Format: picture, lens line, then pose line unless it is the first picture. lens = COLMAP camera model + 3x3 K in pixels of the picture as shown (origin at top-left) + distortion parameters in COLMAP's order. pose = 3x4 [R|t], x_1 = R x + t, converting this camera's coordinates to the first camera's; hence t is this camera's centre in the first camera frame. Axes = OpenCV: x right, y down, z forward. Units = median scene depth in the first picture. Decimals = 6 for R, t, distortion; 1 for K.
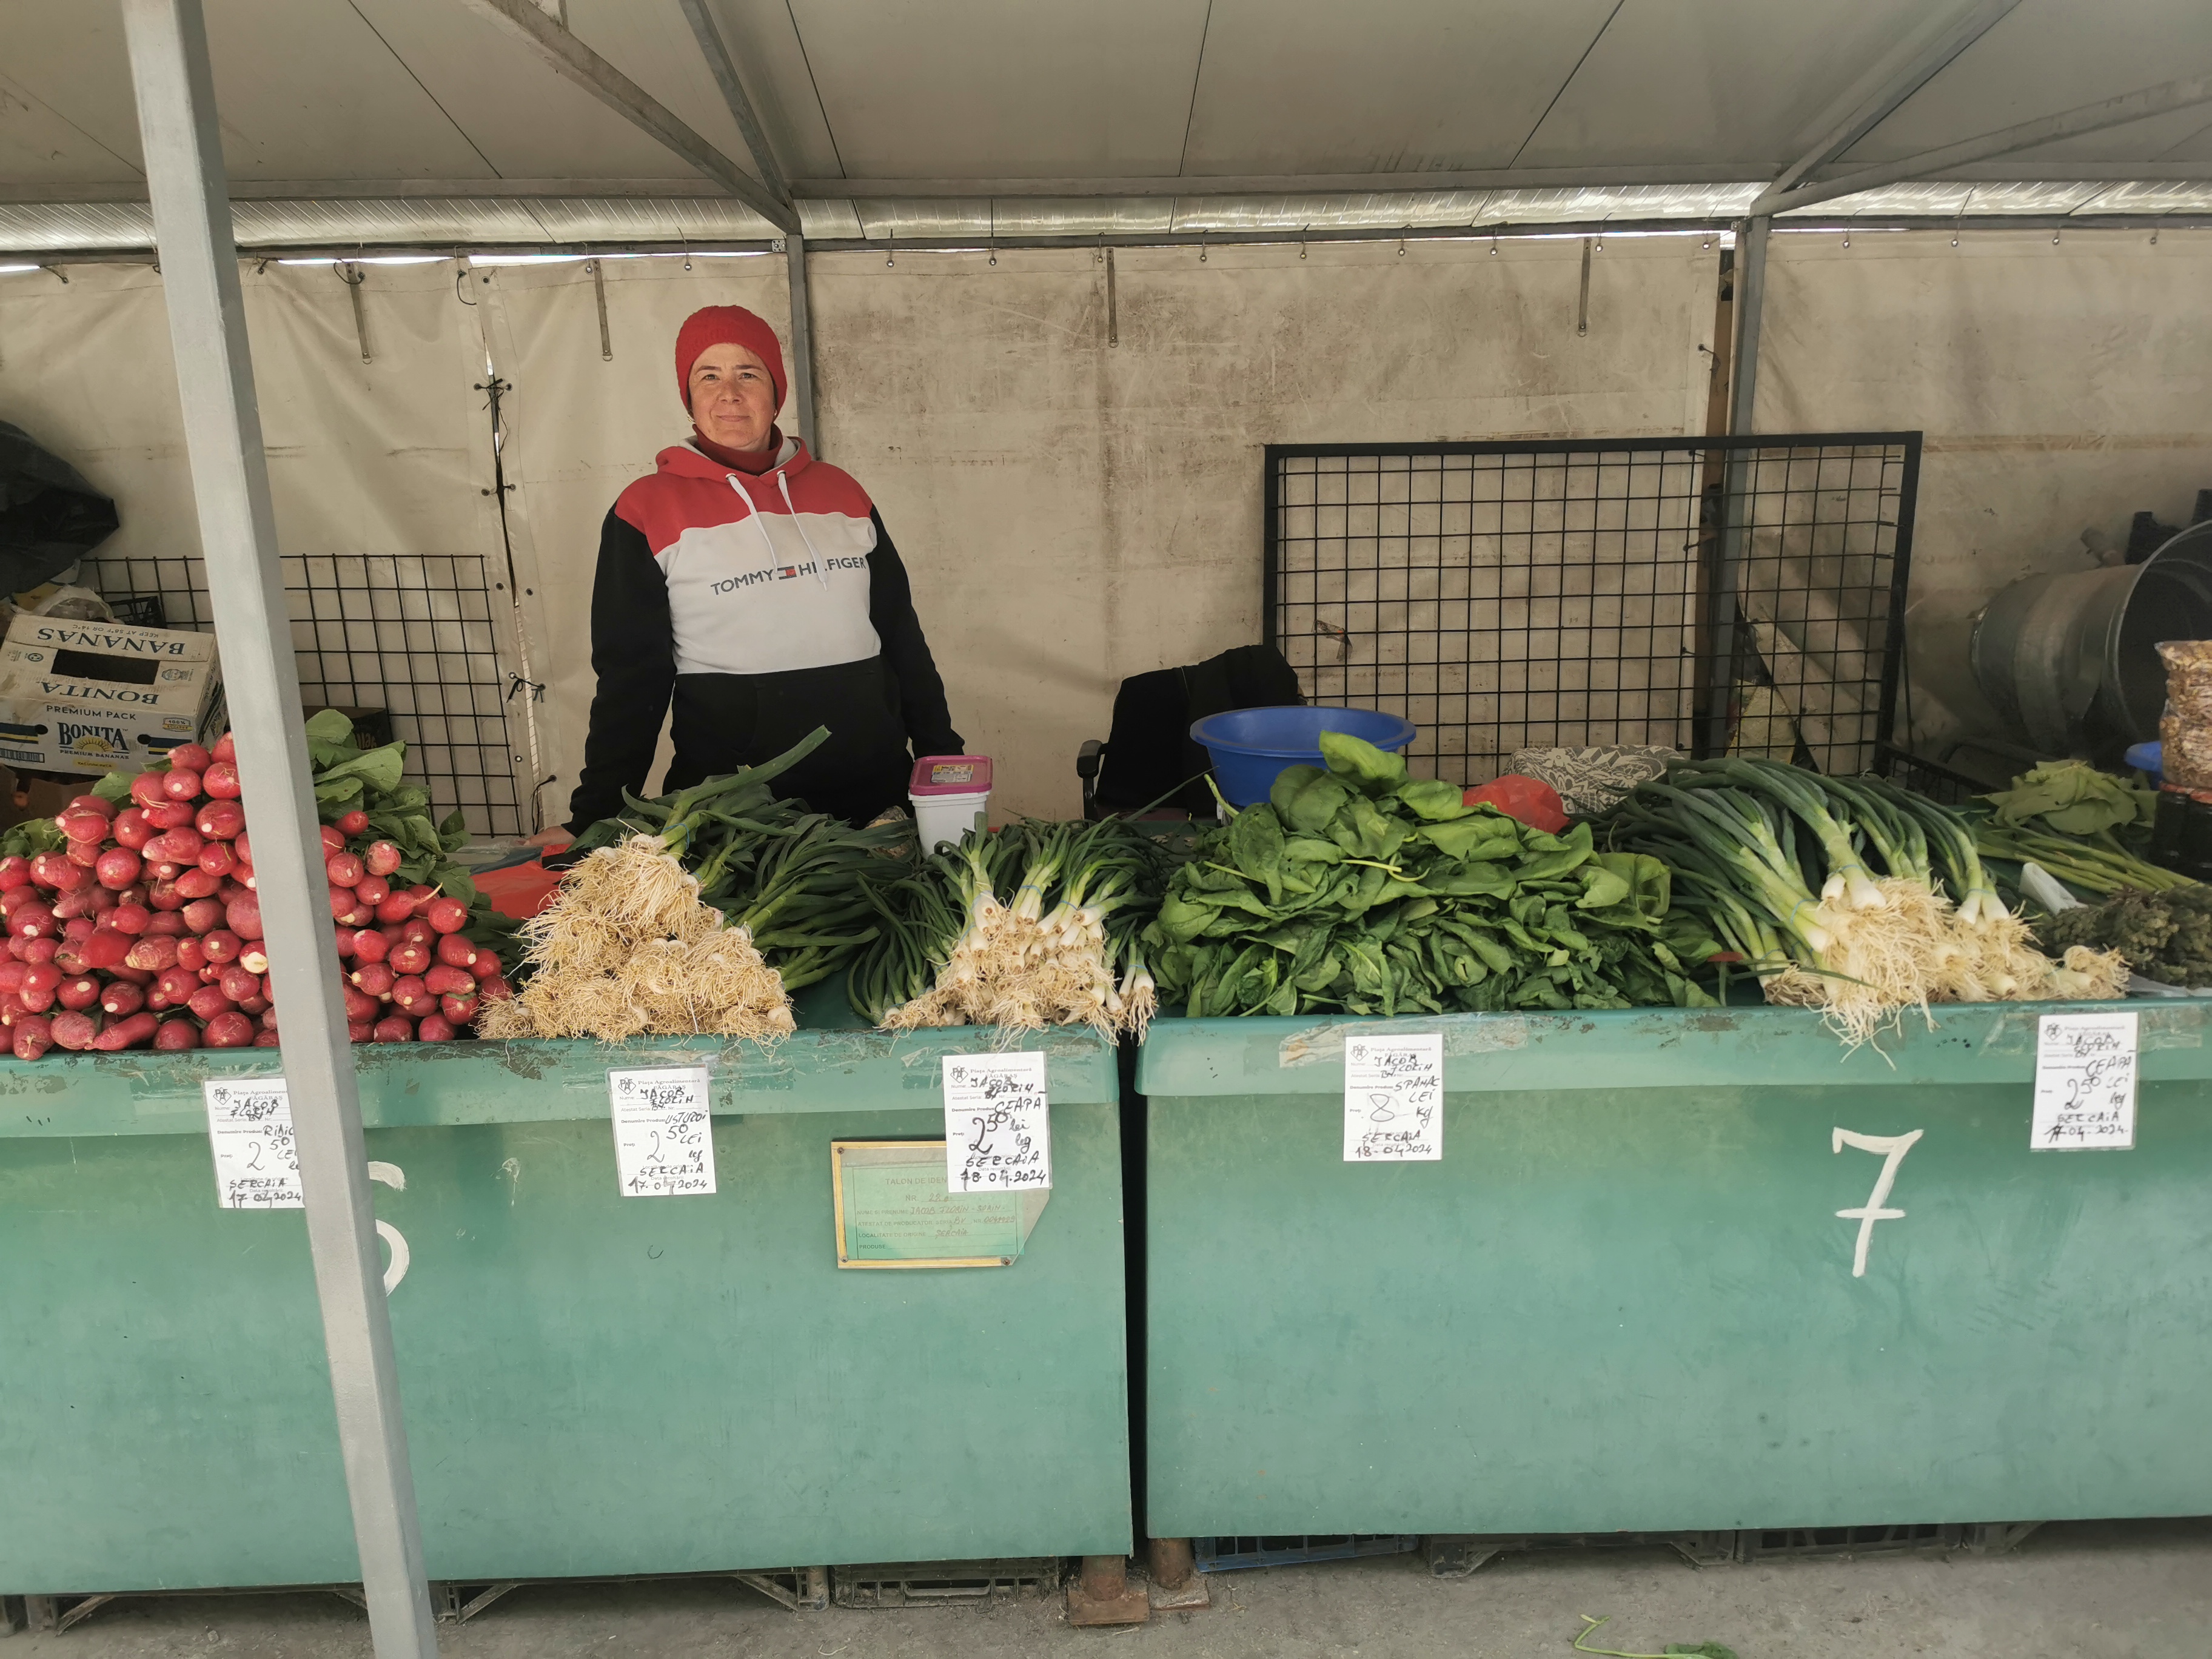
lens RADIAL K [[1709.9, 0, 1068.8], [0, 1709.9, 833.1], [0, 0, 1]] dist [0.068637, -0.094522]
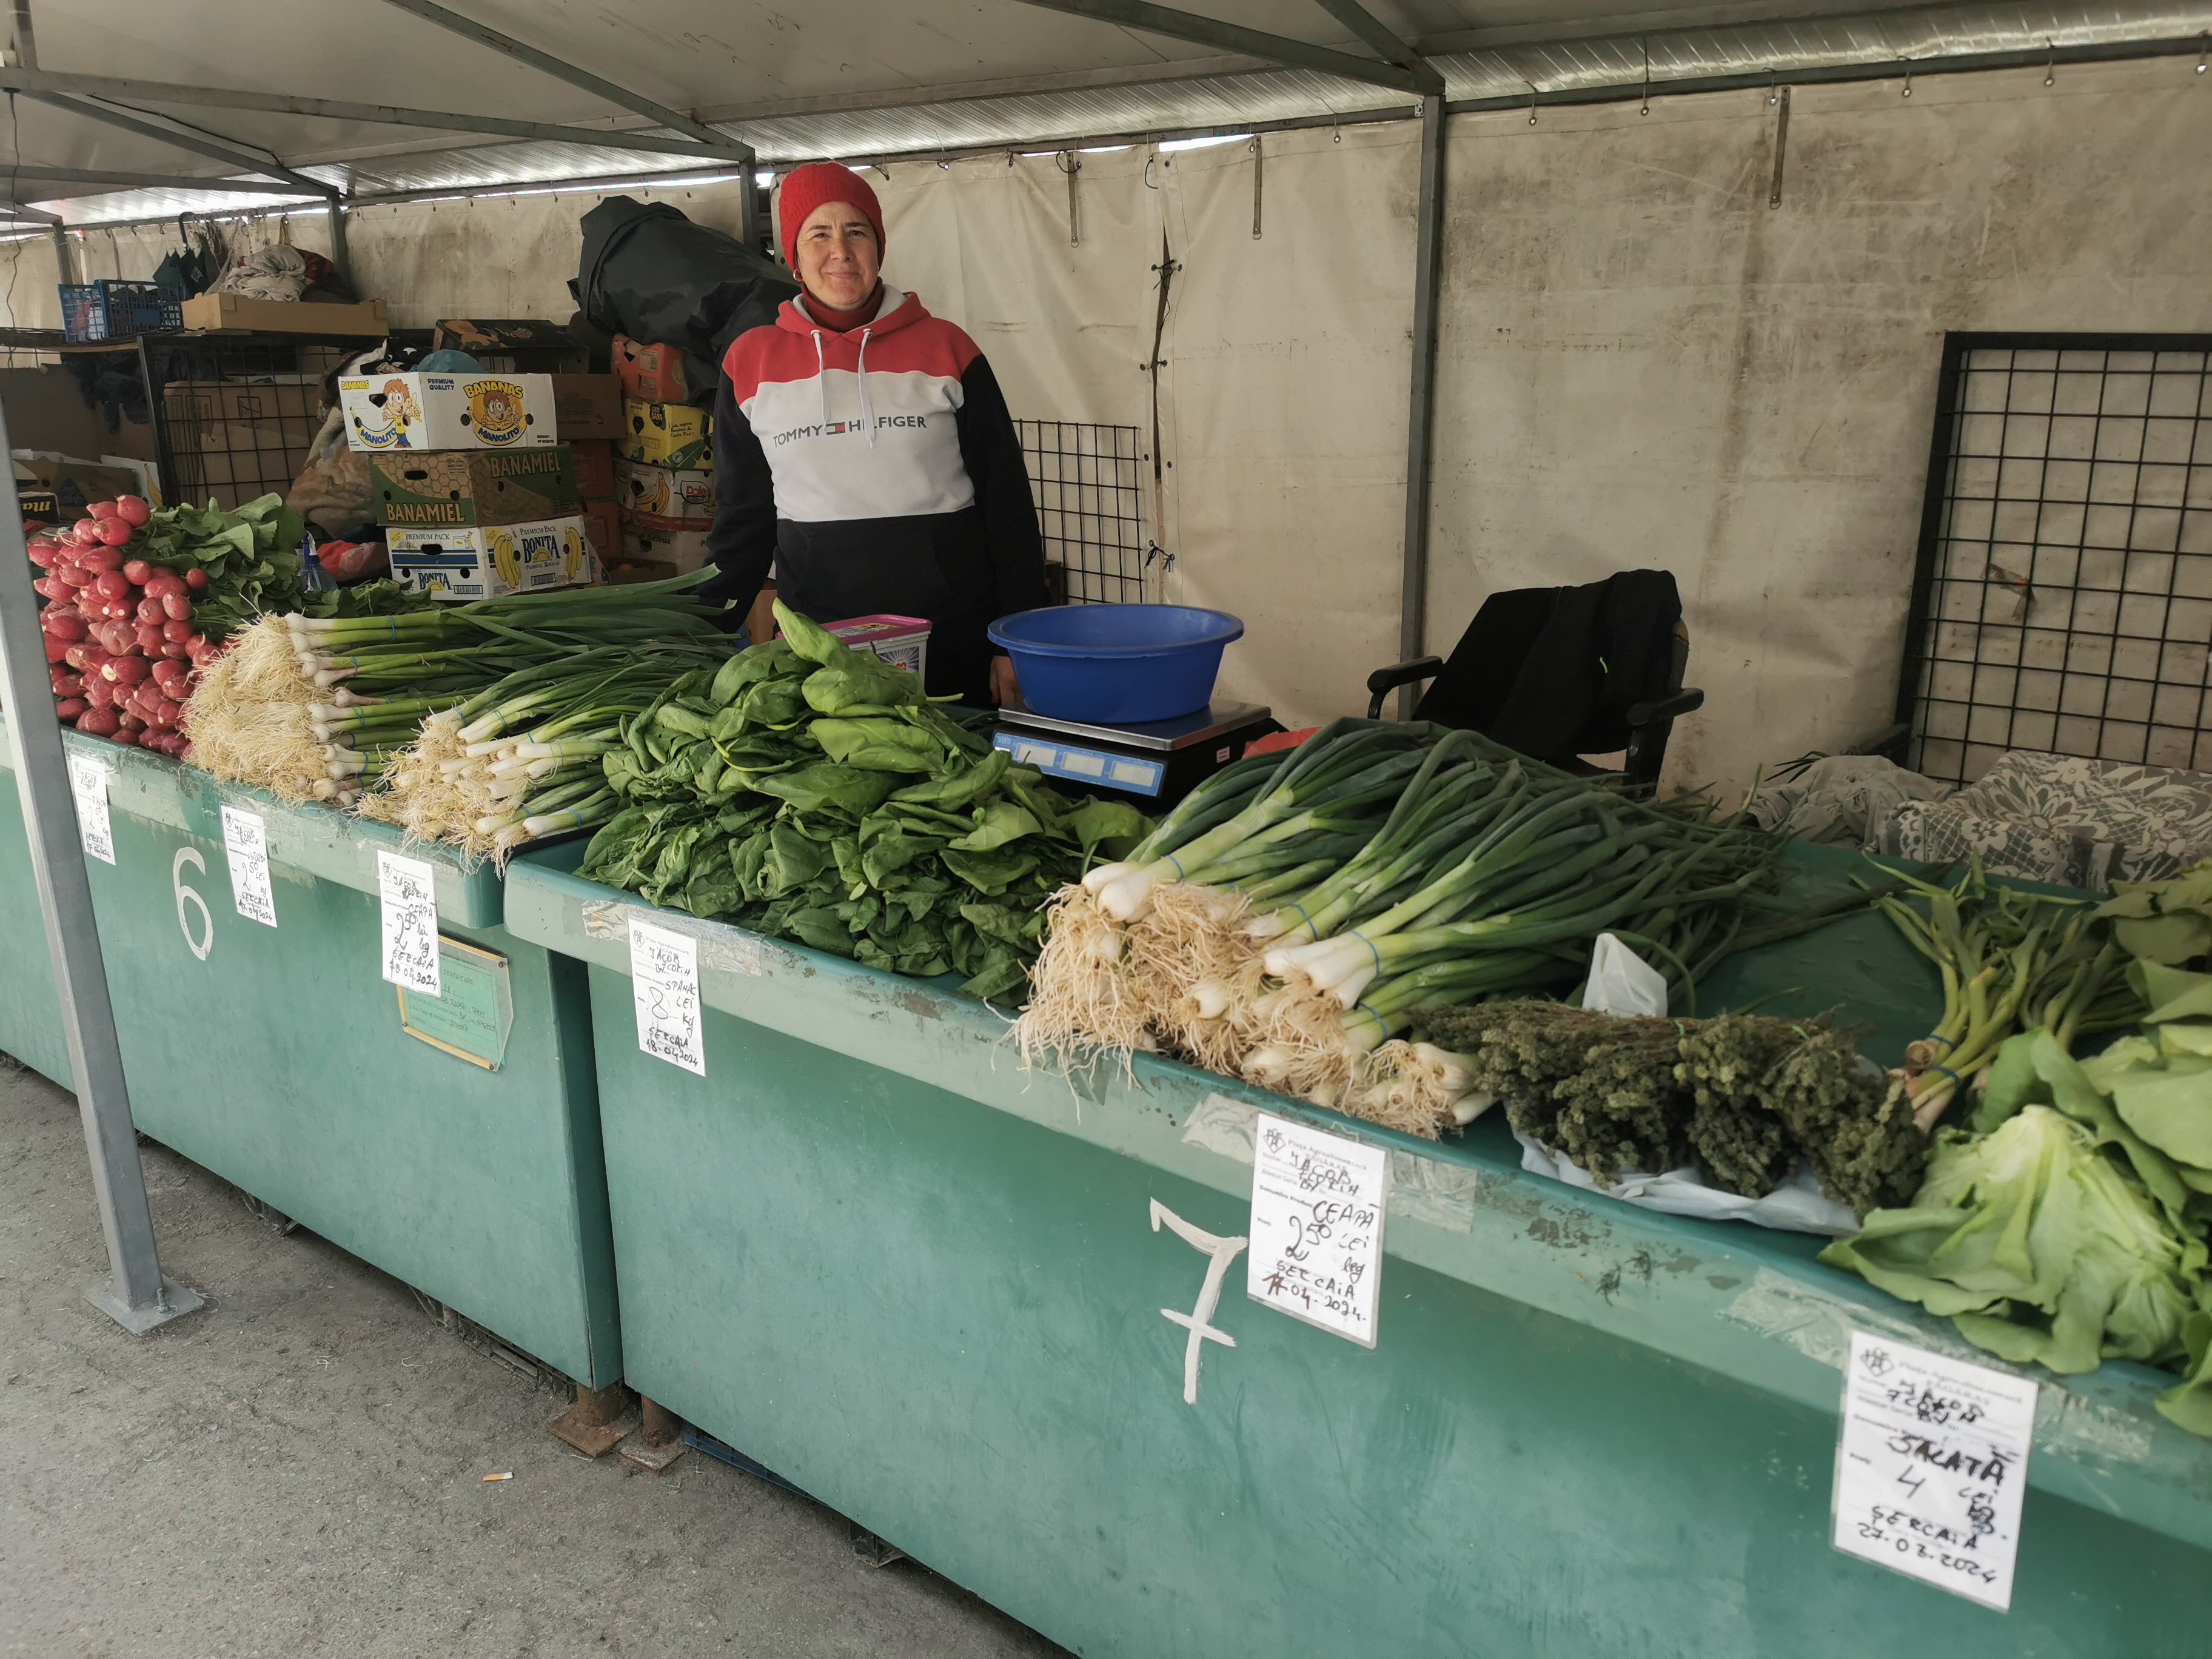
lens RADIAL K [[1709.9, 0, 1097.4], [0, 1709.9, 819.6], [0, 0, 1]] dist [0.068637, -0.094522]
pose [[0.772764, 0.190303, -0.605491, 0.333515], [-0.162727, 0.981508, 0.100802, -0.025763], [0.613478, 0.020634, 0.789442, 0.150113]]
